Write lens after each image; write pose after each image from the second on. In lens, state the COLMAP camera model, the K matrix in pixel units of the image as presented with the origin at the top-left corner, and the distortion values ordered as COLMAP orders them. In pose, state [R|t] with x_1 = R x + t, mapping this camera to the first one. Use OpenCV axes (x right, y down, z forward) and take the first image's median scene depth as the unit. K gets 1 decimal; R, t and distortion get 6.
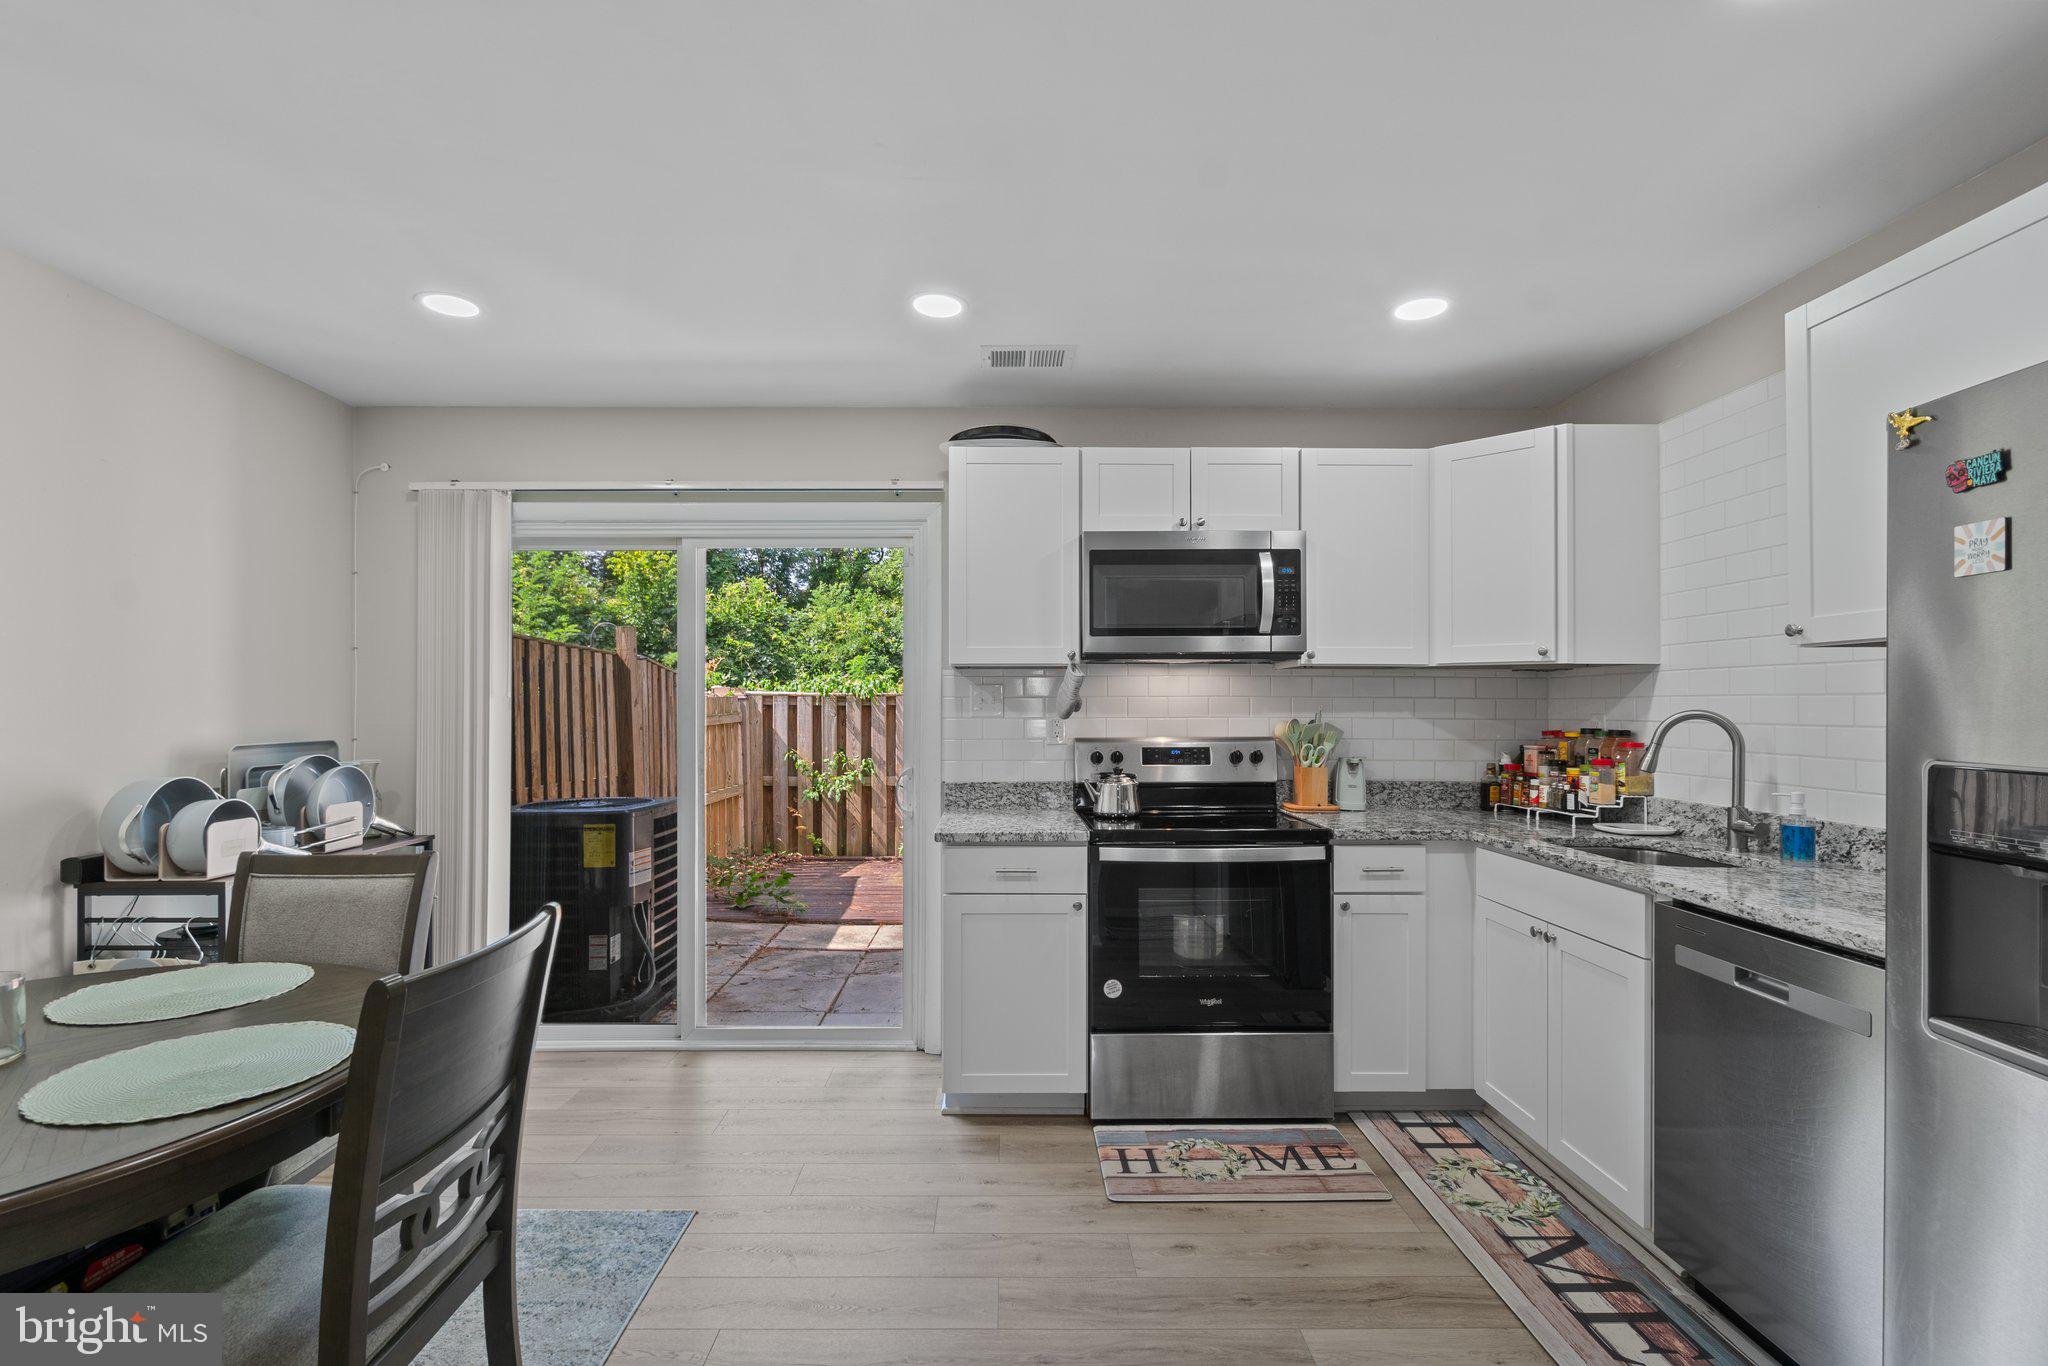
lens RADIAL K [[910.2, 0, 1031.5], [0, 910.2, 704.1], [0, 0, 1]] dist [-0.003359, 0.000017]
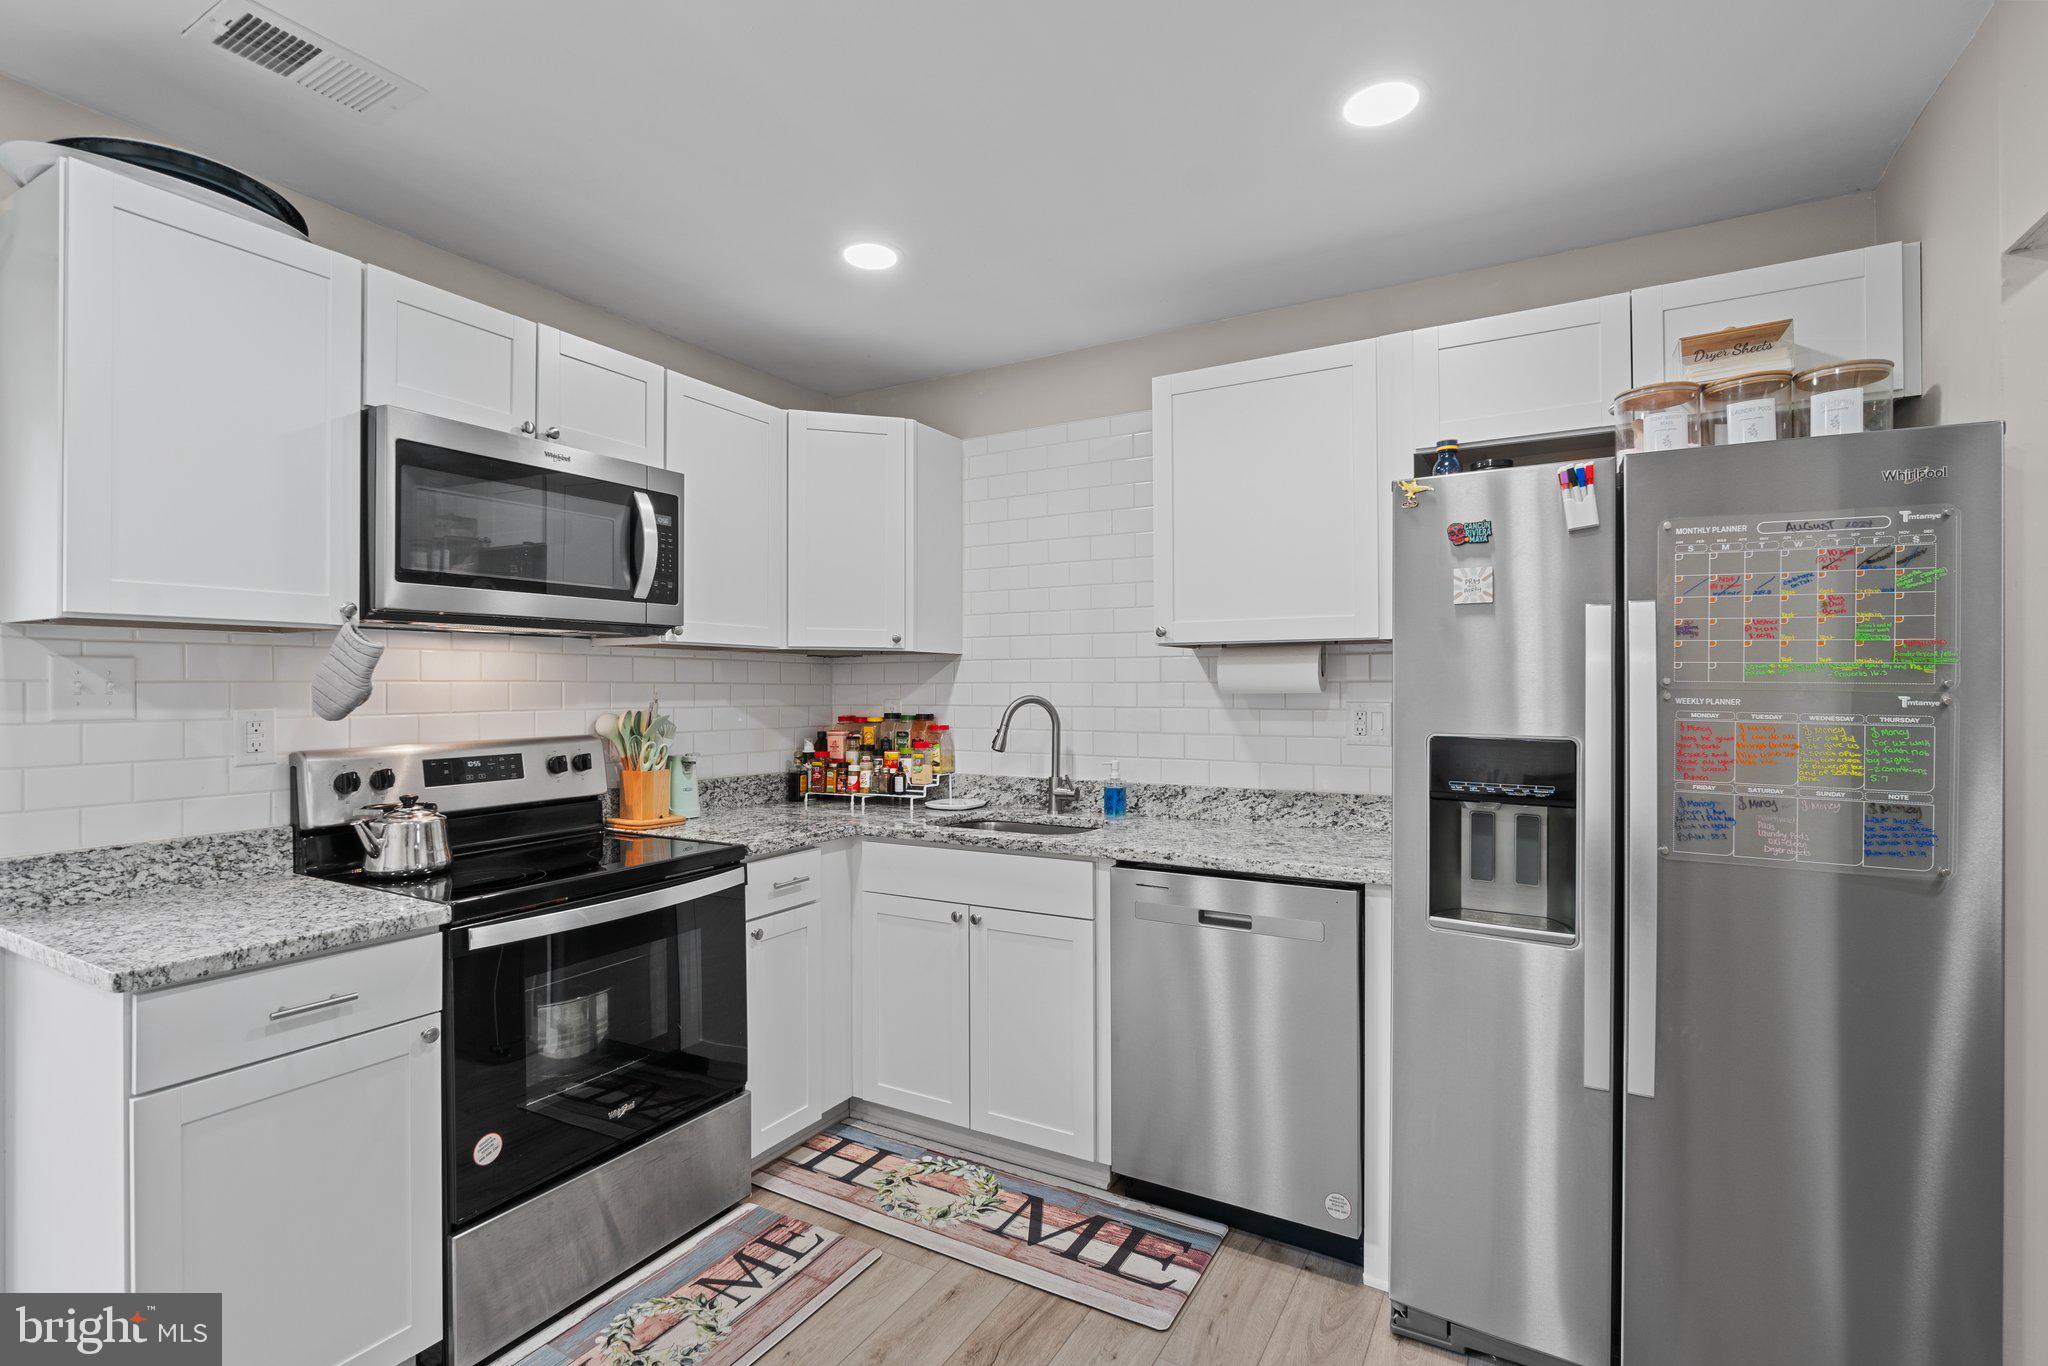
lens RADIAL K [[932.6, 0, 1004.2], [0, 932.6, 687.1], [0, 0, 1]] dist [-0.008814, 0.000021]
pose [[0.533951, -0.001860, 0.845514, -0.235736], [0.001258, 0.999998, 0.001405, -0.004874], [-0.845515, 0.000314, 0.533952, 0.325159]]
